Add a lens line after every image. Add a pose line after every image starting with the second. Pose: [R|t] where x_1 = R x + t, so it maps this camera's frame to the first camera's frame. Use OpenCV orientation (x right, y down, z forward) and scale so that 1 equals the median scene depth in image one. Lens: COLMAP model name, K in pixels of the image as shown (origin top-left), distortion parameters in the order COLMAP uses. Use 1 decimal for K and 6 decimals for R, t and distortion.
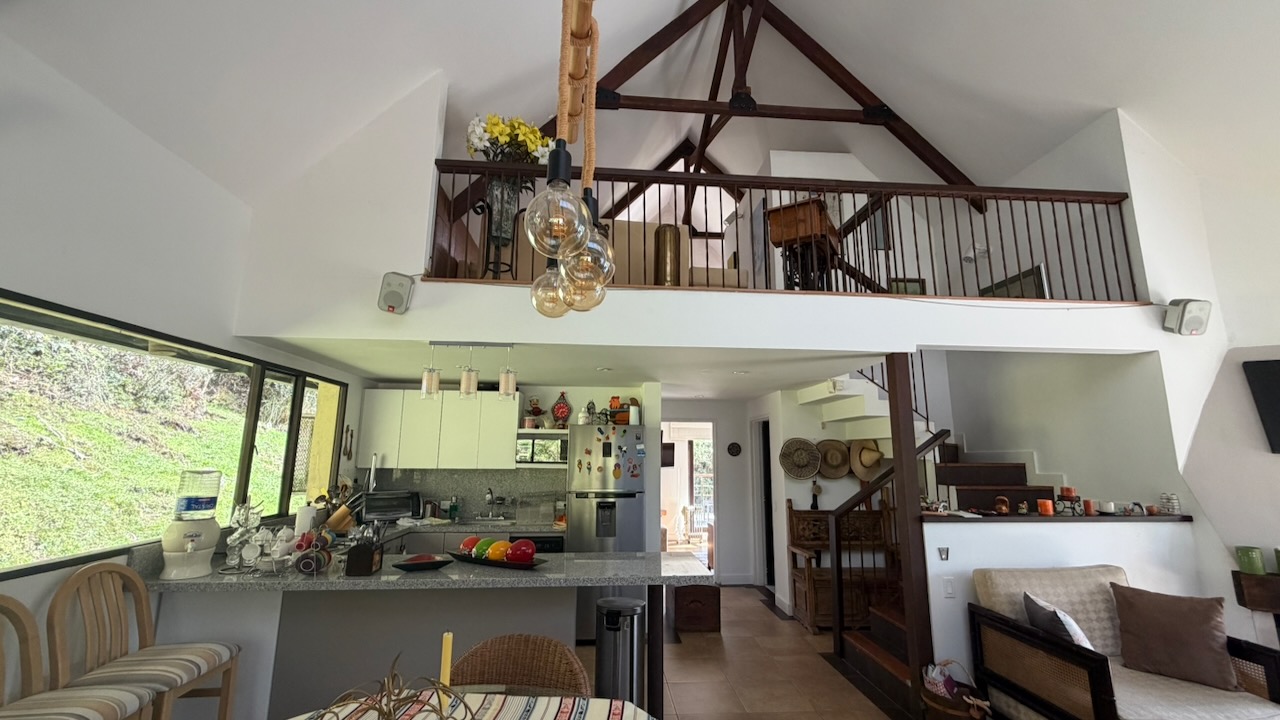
lens RADIAL K [[513.7, 0, 631.3], [0, 513.7, 360.9], [0, 0, 1]] dist [-0.001908, 0.000349]
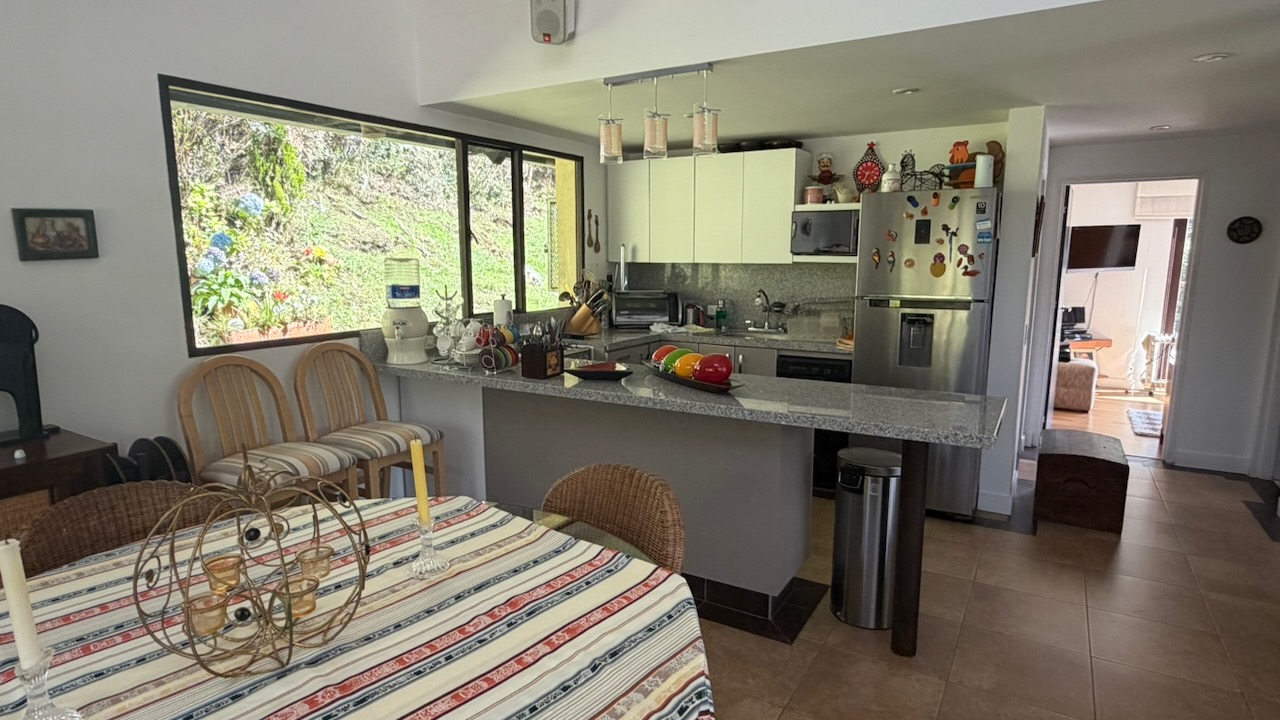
lens RADIAL K [[696.7, 0, 639.4], [0, 696.7, 366.3], [0, 0, 1]] dist [-0.003843, 0.000863]
pose [[0.814926, 0.085082, -0.573286, 0.167766], [0.109430, 0.948785, 0.296364, 0.042412], [0.569140, -0.304250, 0.763879, 0.124932]]
